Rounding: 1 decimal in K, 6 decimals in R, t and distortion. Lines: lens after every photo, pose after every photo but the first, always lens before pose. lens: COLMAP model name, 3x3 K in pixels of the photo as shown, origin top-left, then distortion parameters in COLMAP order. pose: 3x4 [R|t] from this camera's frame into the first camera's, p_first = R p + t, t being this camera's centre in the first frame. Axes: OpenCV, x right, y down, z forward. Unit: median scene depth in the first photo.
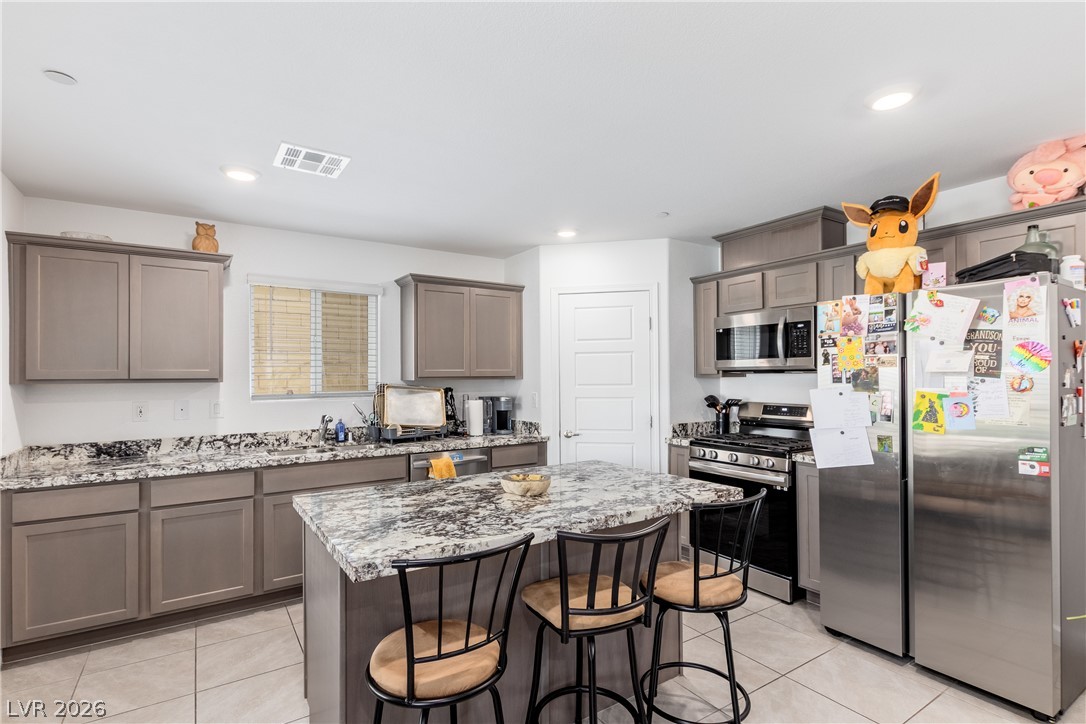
lens RADIAL K [[525.4, 0, 542.3], [0, 525.4, 370.8], [0, 0, 1]] dist [0.012756, -0.000430]
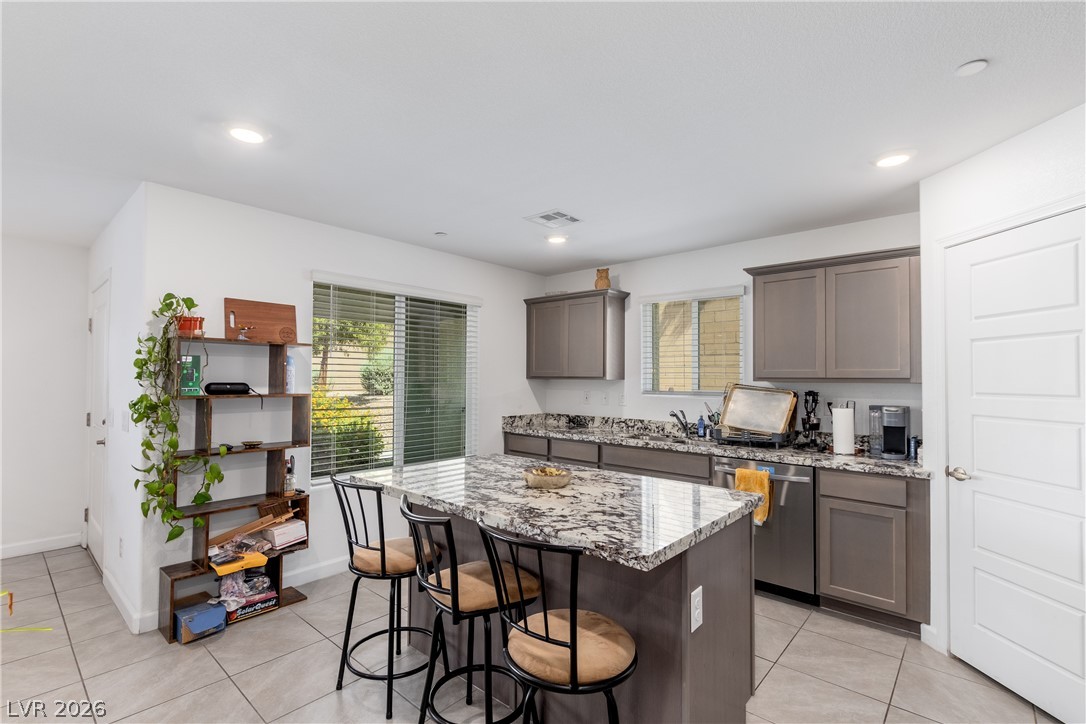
lens RADIAL K [[503.2, 0, 541.5], [0, 503.2, 365.2], [0, 0, 1]] dist [0.008313, -0.000323]
pose [[0.254613, -0.014905, -0.966928, 0.637560], [0.000876, 0.999884, -0.015182, 0.003467], [0.967043, 0.003018, 0.254597, 0.493259]]
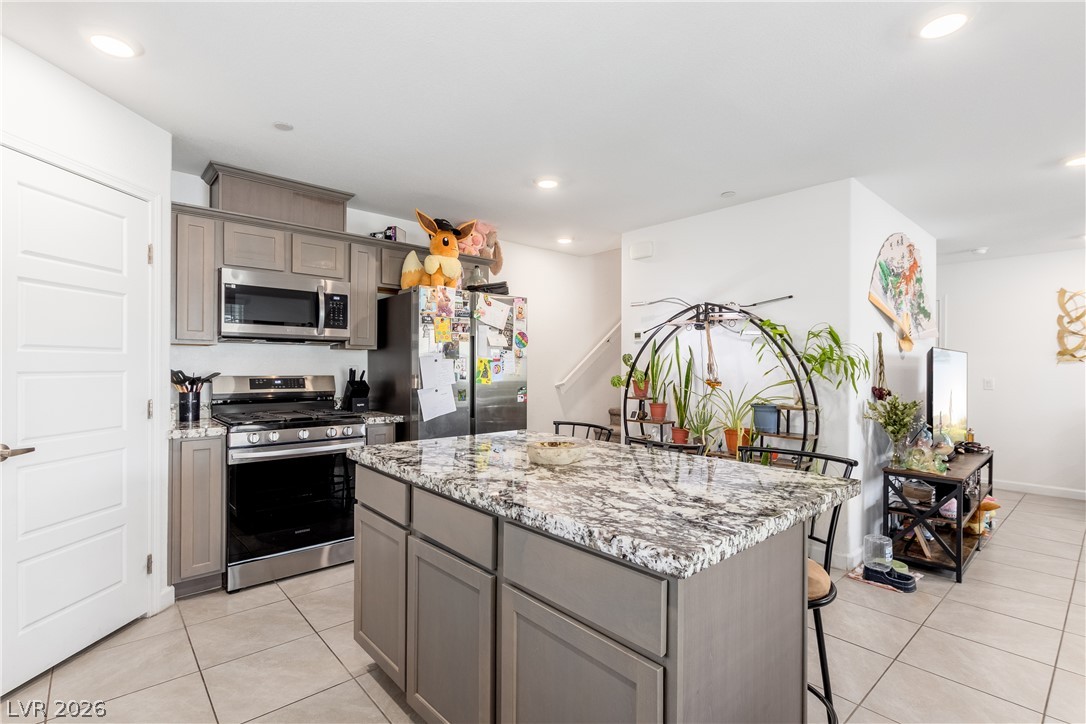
lens RADIAL K [[503.2, 0, 537.2], [0, 503.2, 365.4], [0, 0, 1]] dist [0.008313, -0.000323]
pose [[-0.125352, 0.007949, 0.992080, -0.578496], [-0.015454, 0.999831, -0.009964, 0.053867], [-0.991992, -0.016581, -0.125208, 0.770865]]
